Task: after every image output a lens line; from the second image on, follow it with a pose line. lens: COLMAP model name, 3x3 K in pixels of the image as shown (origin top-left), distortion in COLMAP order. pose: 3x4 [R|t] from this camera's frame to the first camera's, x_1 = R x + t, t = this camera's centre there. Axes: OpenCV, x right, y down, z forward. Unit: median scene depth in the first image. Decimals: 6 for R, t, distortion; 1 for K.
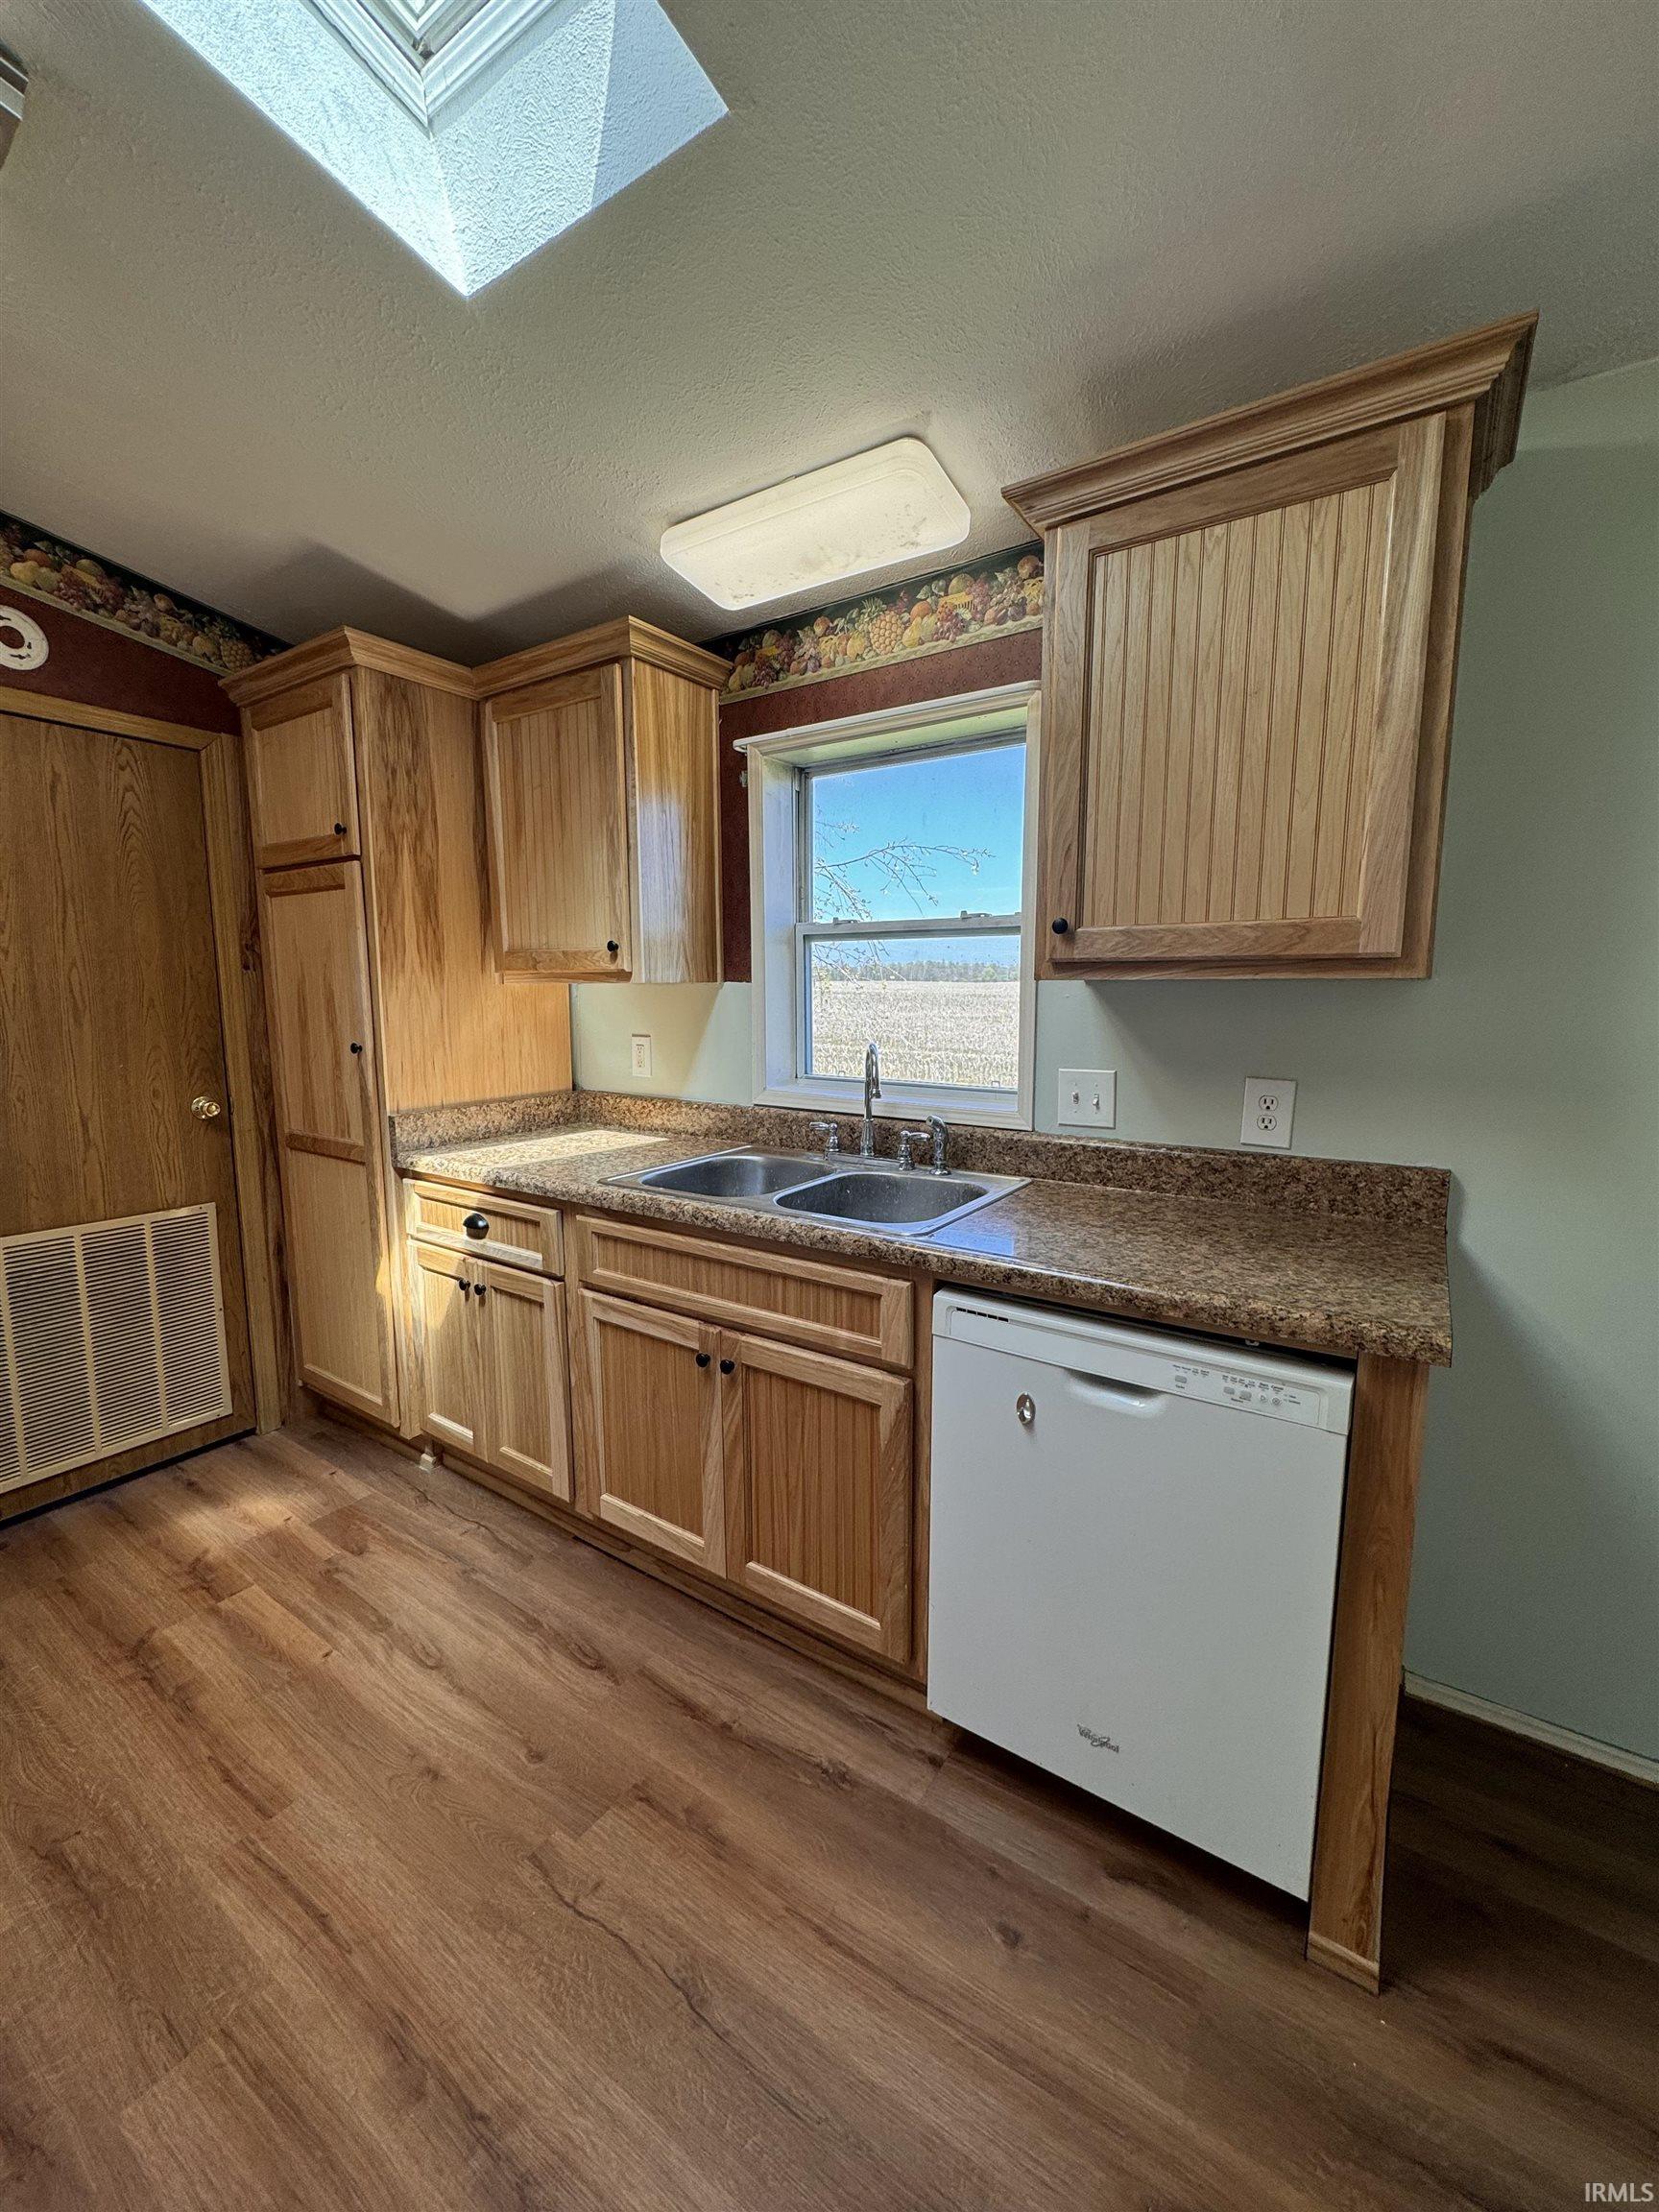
lens RADIAL K [[879.0, 0, 832.8], [0, 879.0, 1103.0], [0, 0, 1]] dist [-0.003015, 0.000474]
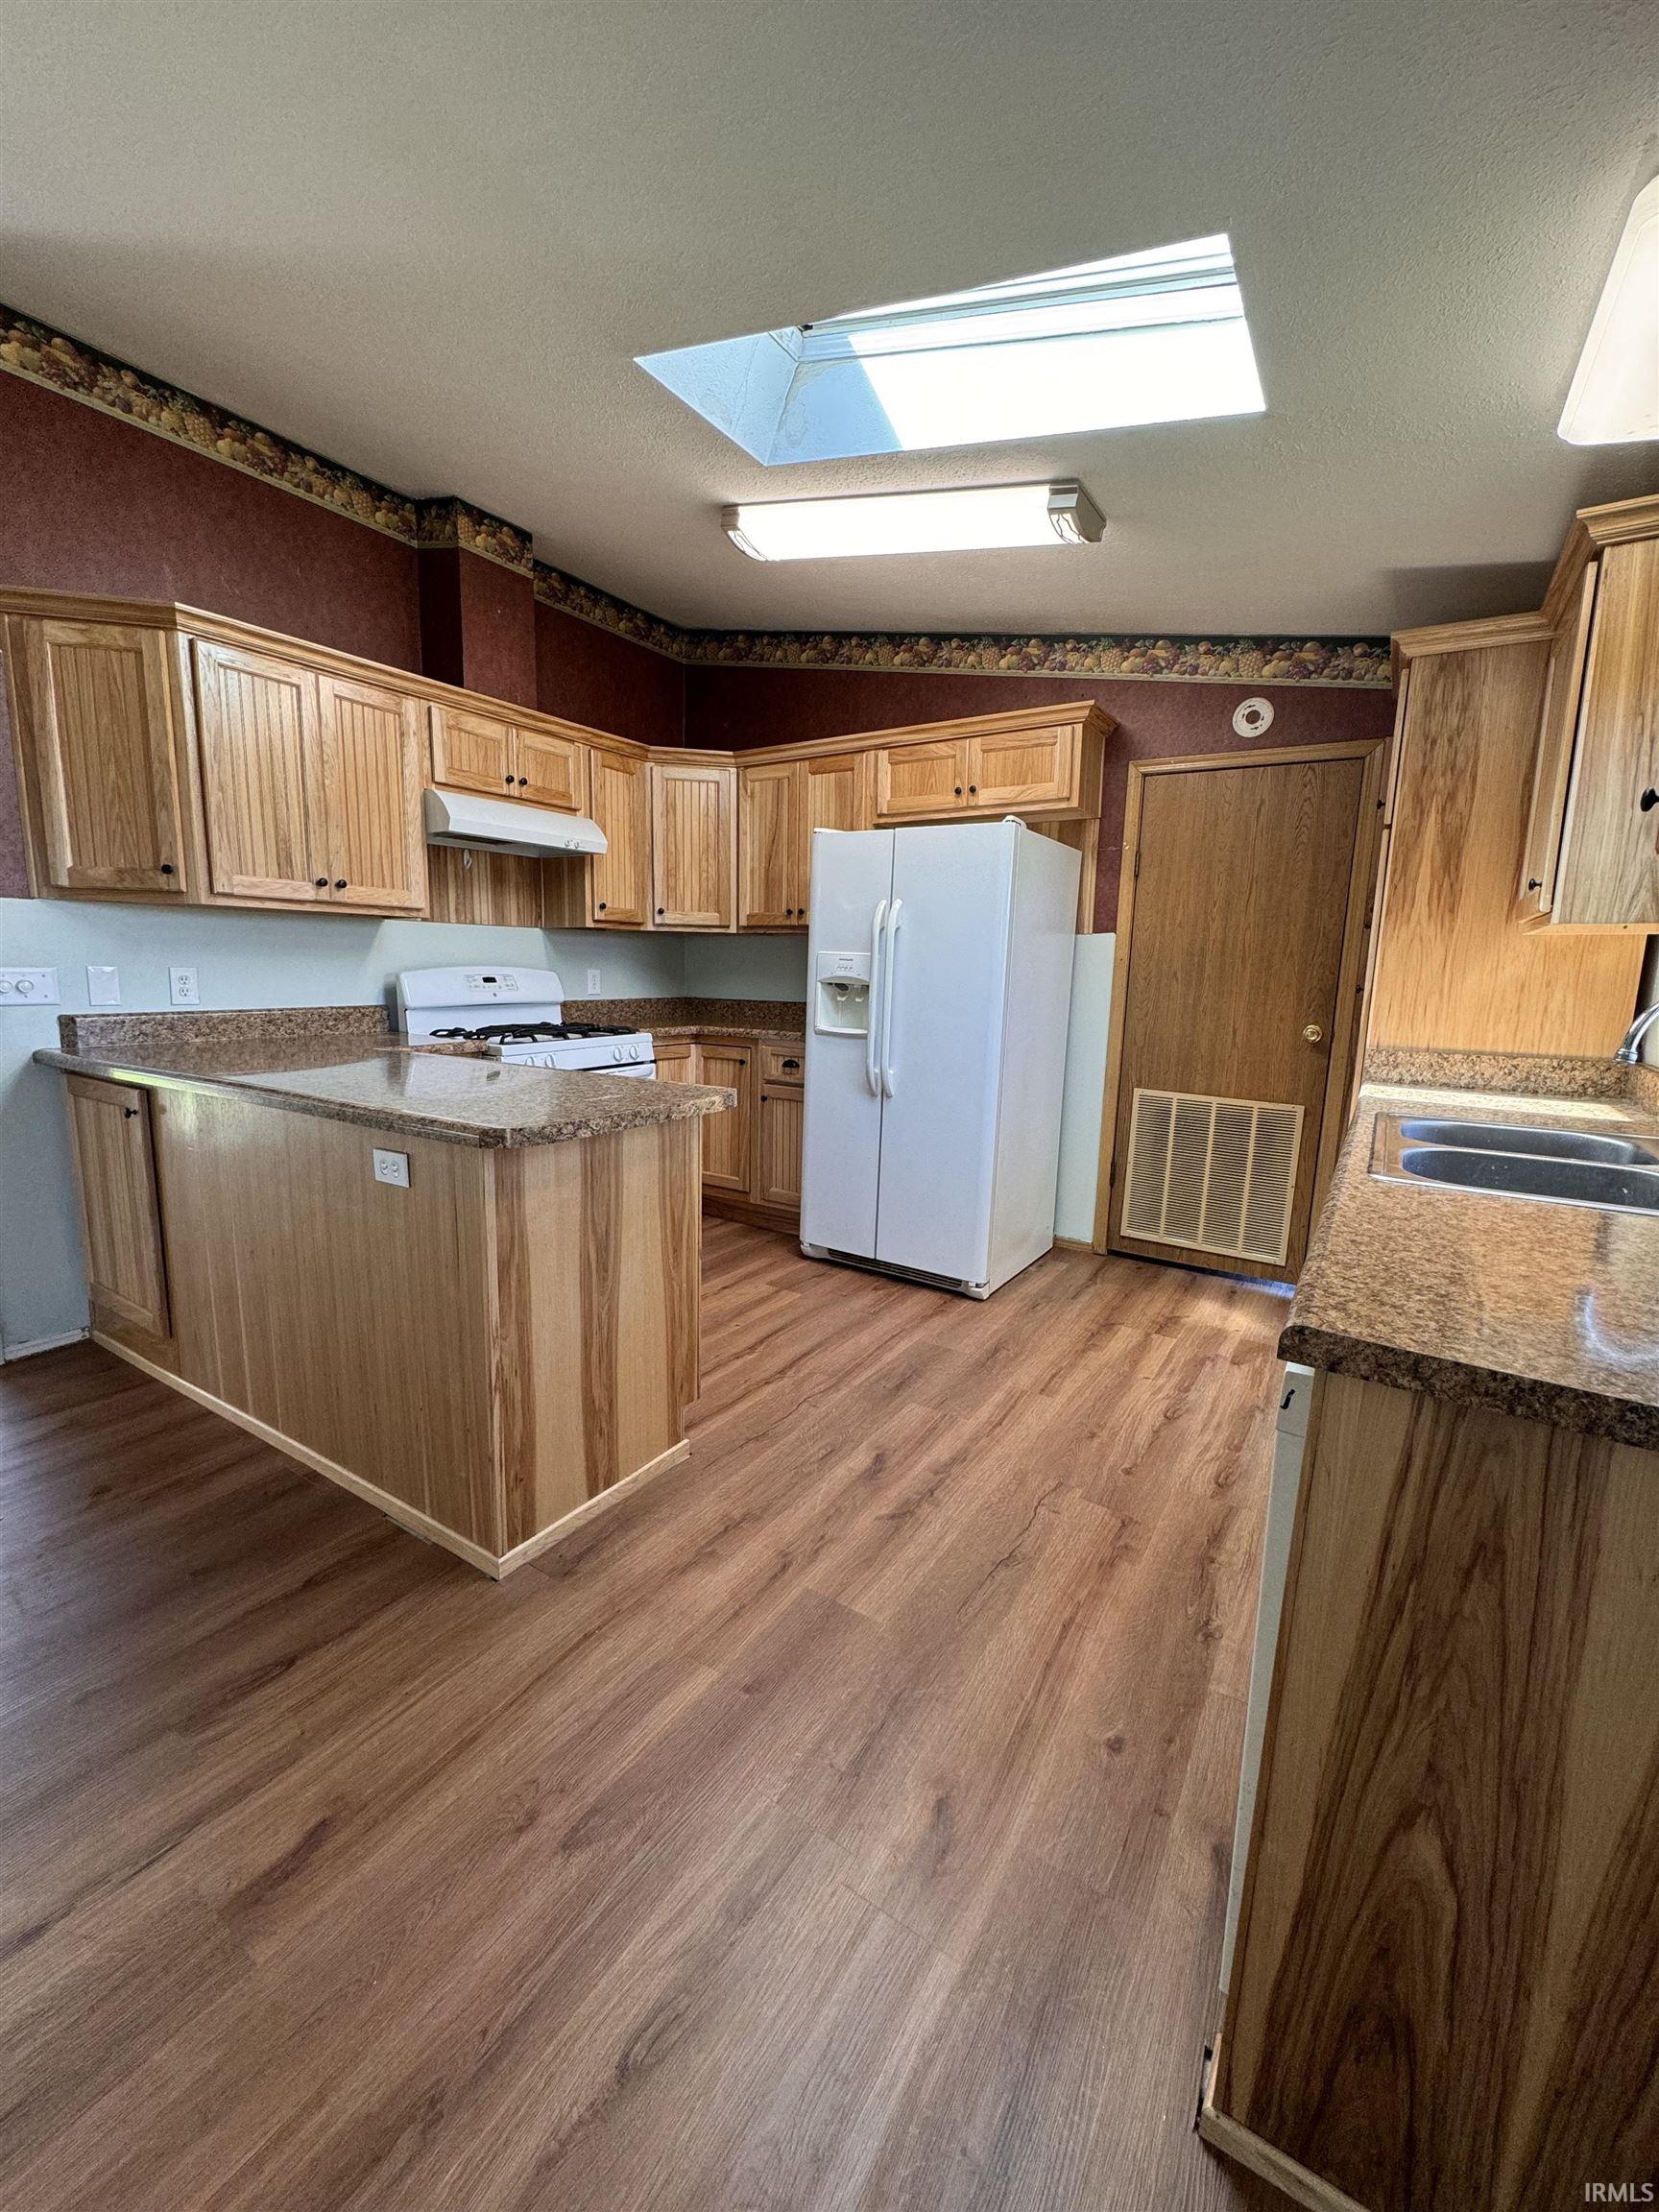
lens RADIAL K [[879.0, 0, 832.8], [0, 879.0, 1103.0], [0, 0, 1]] dist [-0.003015, 0.000474]
pose [[0.026925, 0.161155, -0.986562, 0.674550], [-0.152016, 0.976101, 0.155297, 0.013004], [0.988011, 0.145792, 0.050779, 0.265082]]
